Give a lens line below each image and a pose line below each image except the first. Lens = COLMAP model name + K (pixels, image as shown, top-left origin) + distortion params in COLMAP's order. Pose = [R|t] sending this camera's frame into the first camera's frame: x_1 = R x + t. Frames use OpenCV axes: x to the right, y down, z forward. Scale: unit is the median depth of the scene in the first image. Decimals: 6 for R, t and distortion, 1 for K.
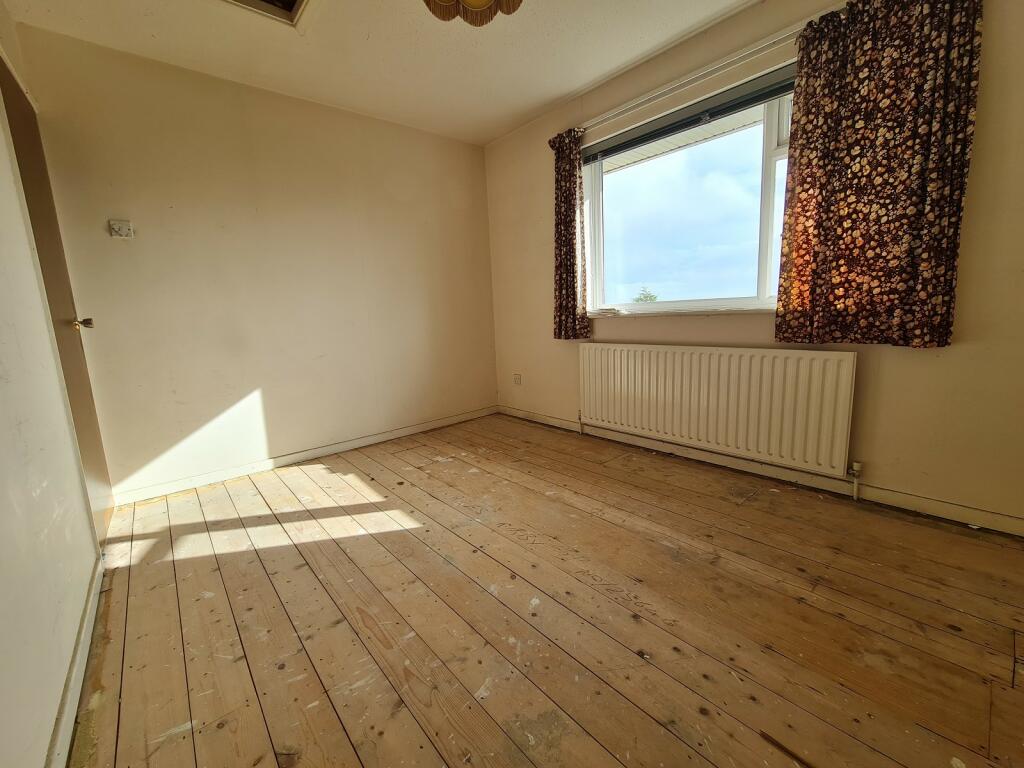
lens RADIAL K [[421.9, 0, 512.3], [0, 421.9, 381.7], [0, 0, 1]] dist [-0.005056, 0.000981]
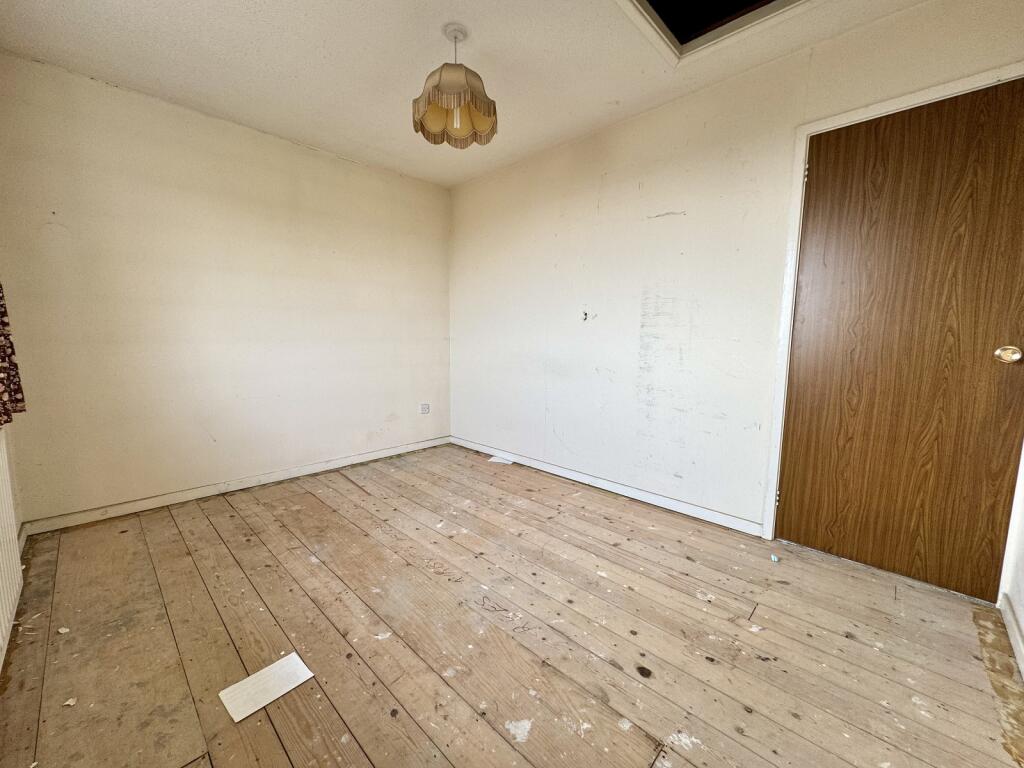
lens RADIAL K [[405.9, 0, 515.8], [0, 405.9, 386.2], [0, 0, 1]] dist [-0.000350, -0.000844]
pose [[-0.994076, 0.048007, -0.097512, -0.084142], [0.018483, 0.958767, 0.283592, -0.328323], [0.107106, 0.280109, -0.953974, 1.722344]]
